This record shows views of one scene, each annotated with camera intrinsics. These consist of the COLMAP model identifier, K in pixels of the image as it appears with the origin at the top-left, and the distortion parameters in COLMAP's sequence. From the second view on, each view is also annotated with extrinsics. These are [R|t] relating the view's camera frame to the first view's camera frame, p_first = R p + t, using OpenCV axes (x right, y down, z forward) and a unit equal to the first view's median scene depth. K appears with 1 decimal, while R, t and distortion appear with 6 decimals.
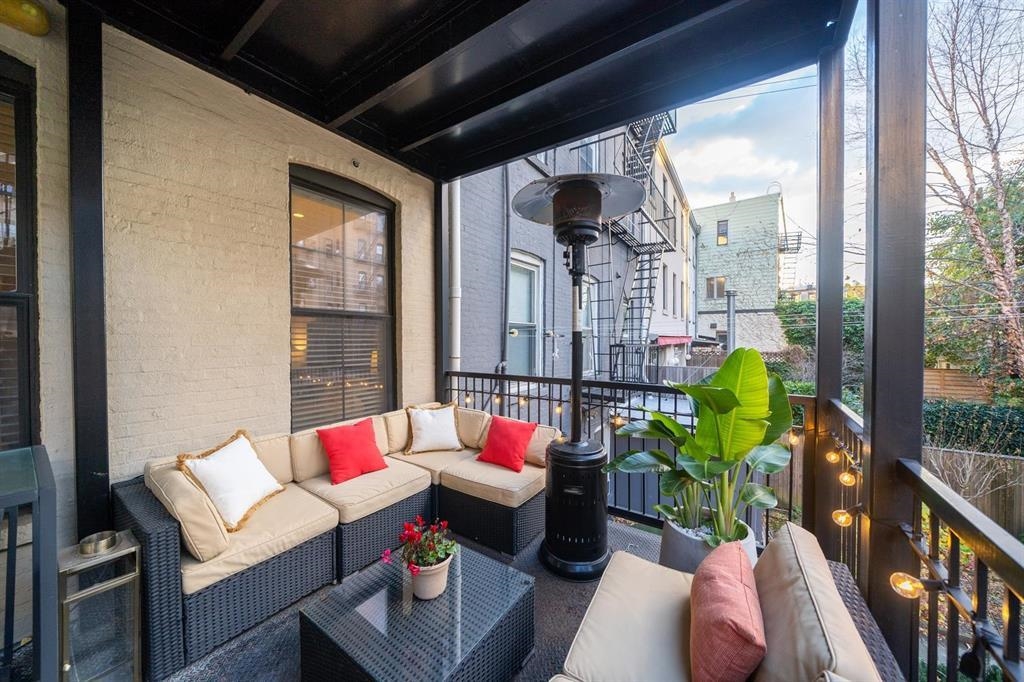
lens RADIAL K [[348.6, 0, 512.7], [0, 348.6, 345.2], [0, 0, 1]] dist [-0.004391, -0.000176]
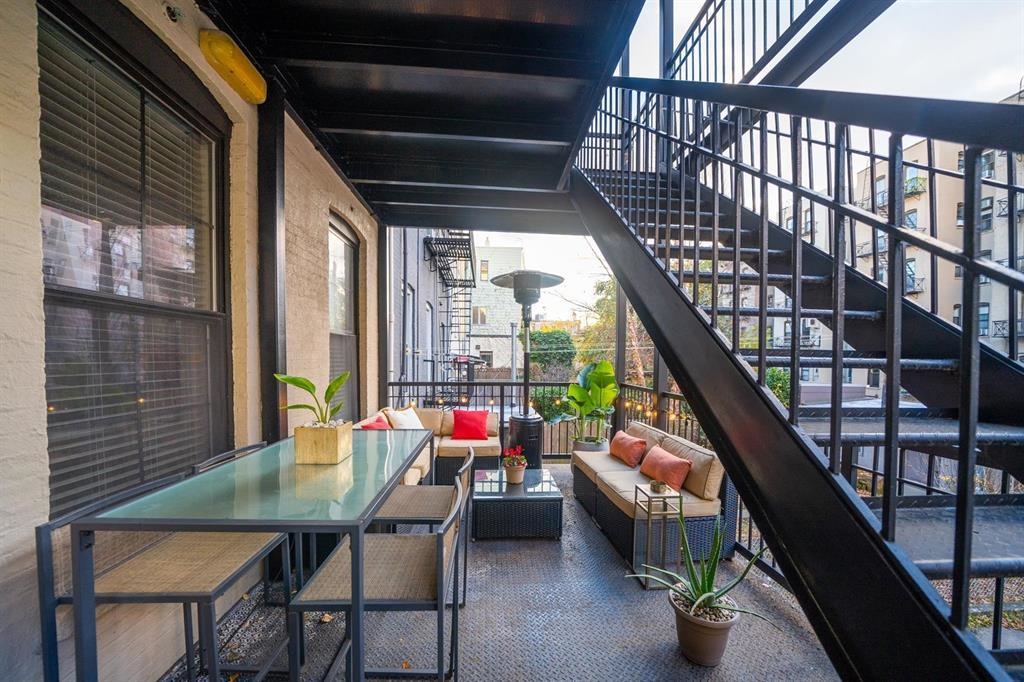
lens RADIAL K [[356.2, 0, 518.5], [0, 356.2, 371.1], [0, 0, 1]] dist [-0.014309, -0.000091]
pose [[0.772187, -0.012191, 0.635278, -0.881398], [-0.001810, 0.999770, 0.021385, 0.014057], [-0.635393, -0.017663, 0.771987, -0.337774]]
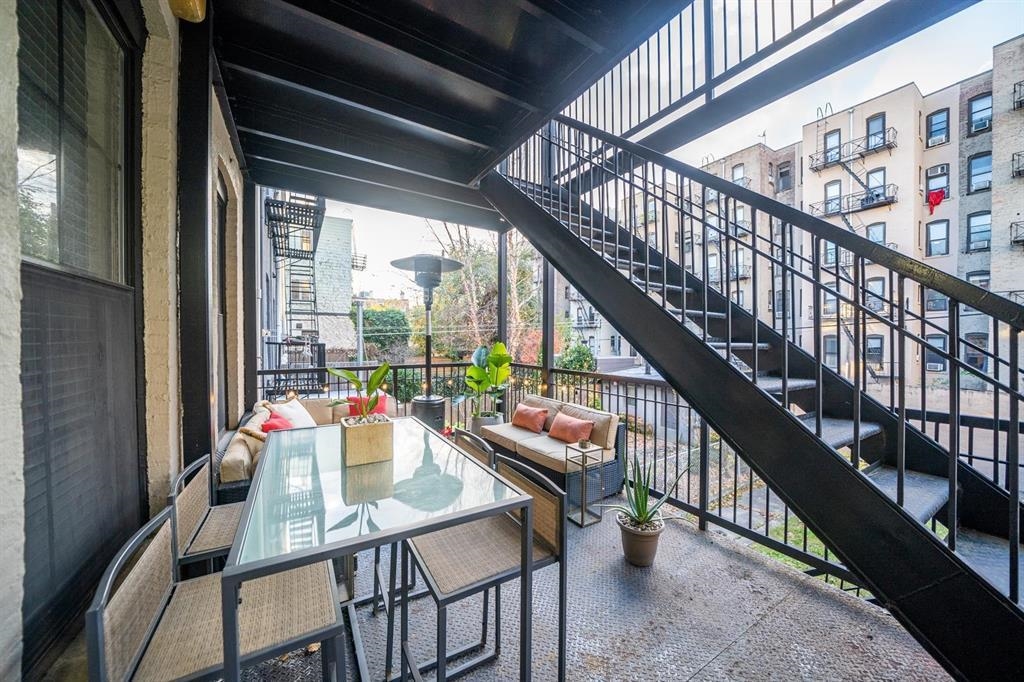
lens RADIAL K [[348.6, 0, 512.7], [0, 348.6, 345.2], [0, 0, 1]] dist [-0.004391, -0.000176]
pose [[0.401153, -0.011359, 0.915941, -1.141946], [0.008950, 0.999924, 0.008481, -0.000188], [-0.915967, 0.004795, 0.401224, -0.117532]]
